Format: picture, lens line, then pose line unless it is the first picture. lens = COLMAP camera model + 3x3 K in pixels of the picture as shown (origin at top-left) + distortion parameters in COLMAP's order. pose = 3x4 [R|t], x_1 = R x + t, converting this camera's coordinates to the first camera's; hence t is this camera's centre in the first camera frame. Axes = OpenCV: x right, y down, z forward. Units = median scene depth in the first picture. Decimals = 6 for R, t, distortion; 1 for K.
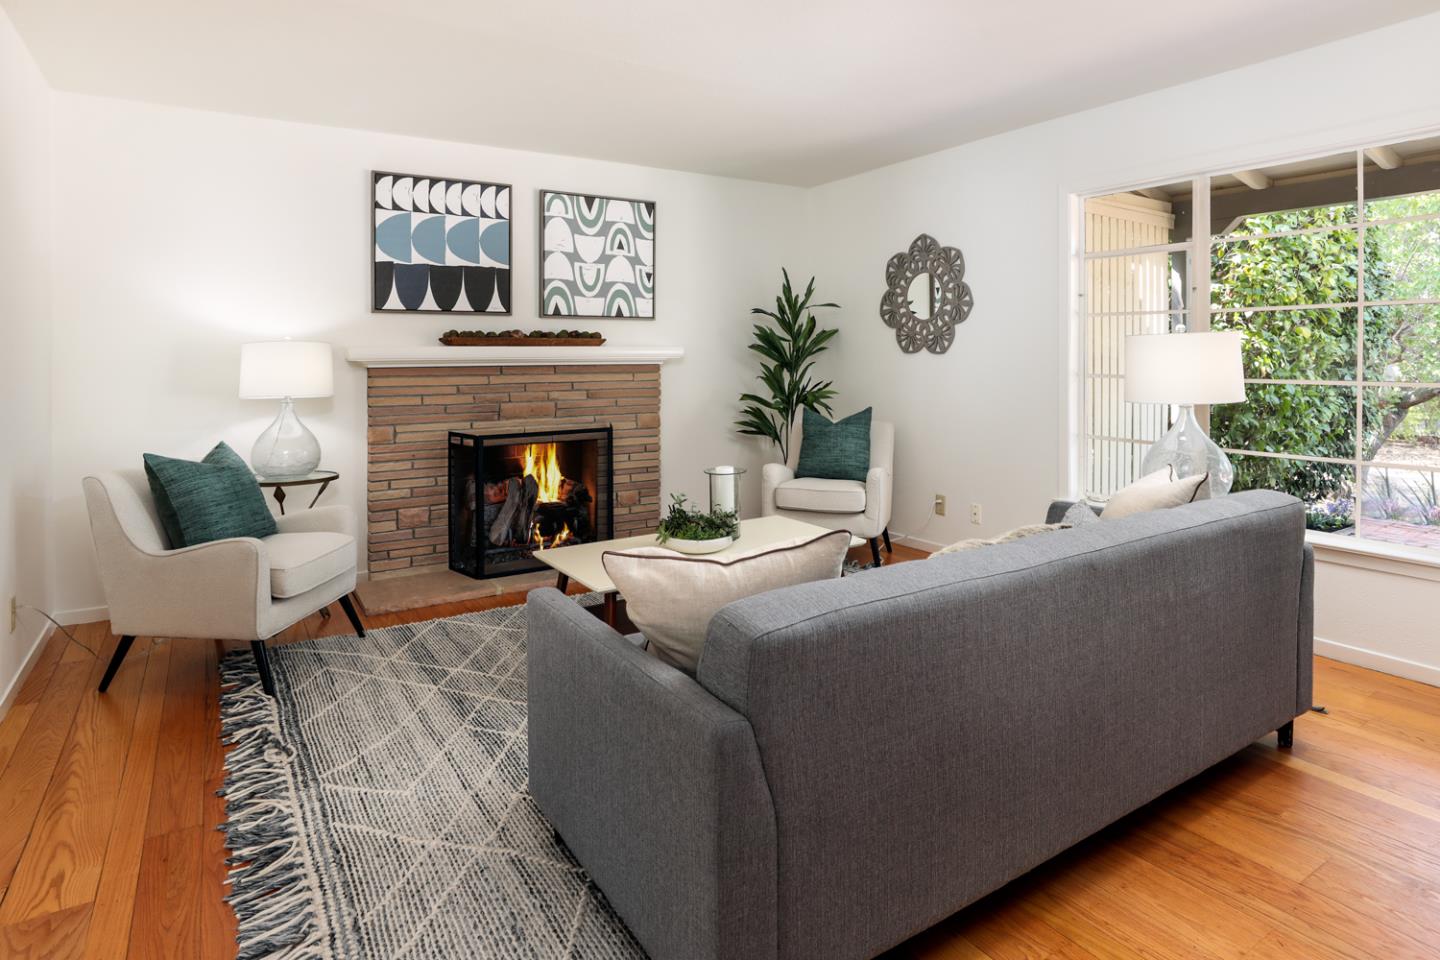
lens RADIAL K [[768.0, 0, 720.0], [0, 768.0, 480.0], [0, 0, 1]] dist [-0.000373, 0.000366]
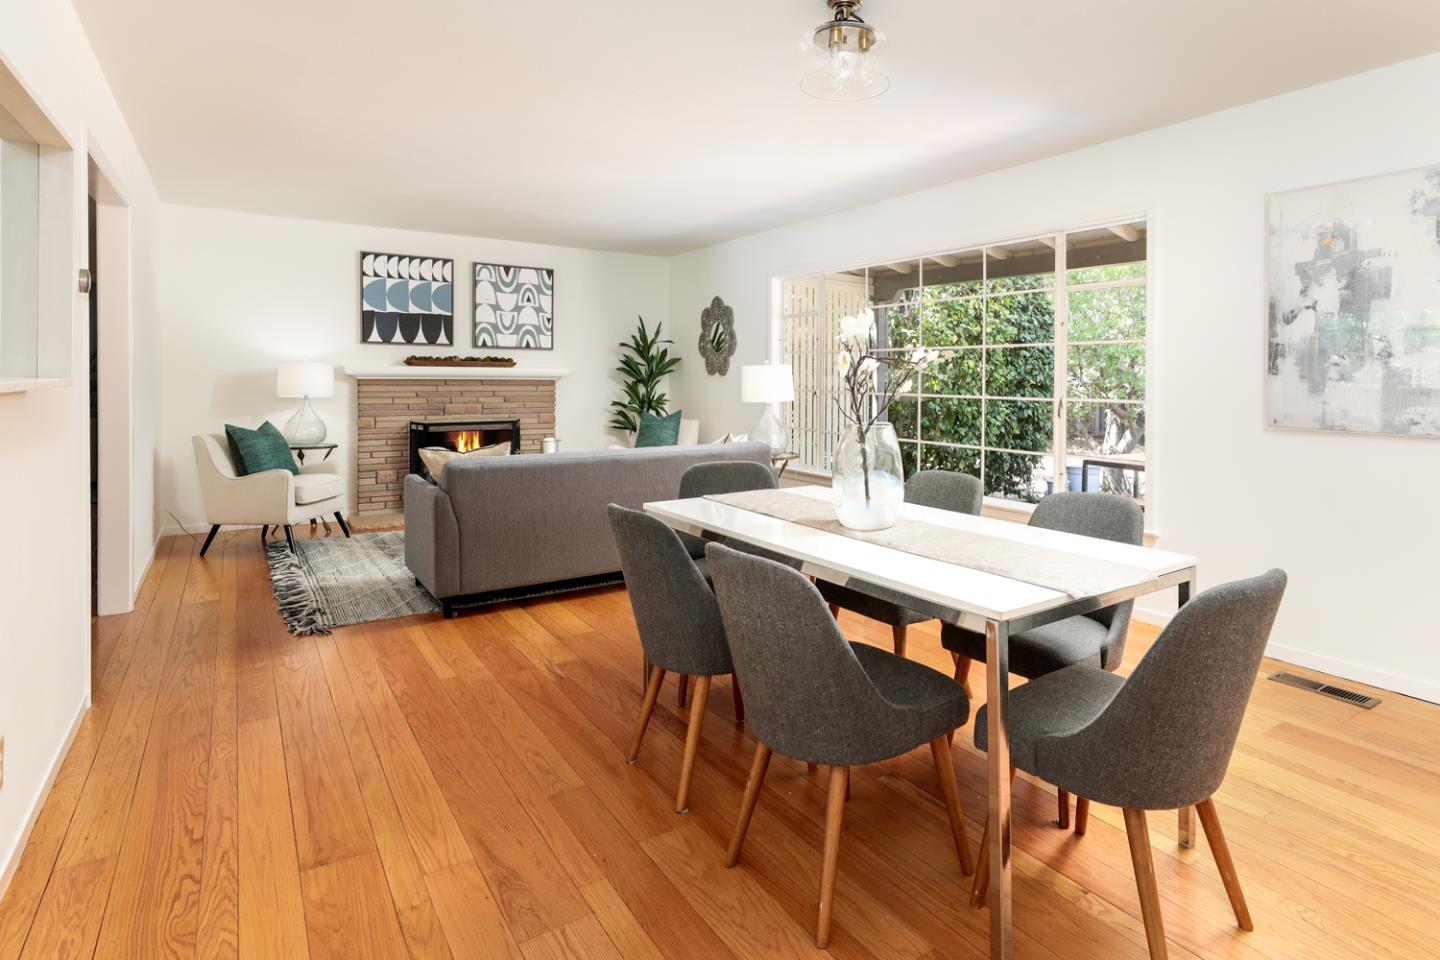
lens RADIAL K [[750.8, 0, 719.1], [0, 750.8, 526.0], [0, 0, 1]] dist [-0.000847, 0.000293]
pose [[0.999679, 0.016946, -0.018837, 0.288931], [-0.016321, 0.999327, 0.032853, 0.083819], [0.019381, -0.032535, 0.999283, -0.485267]]
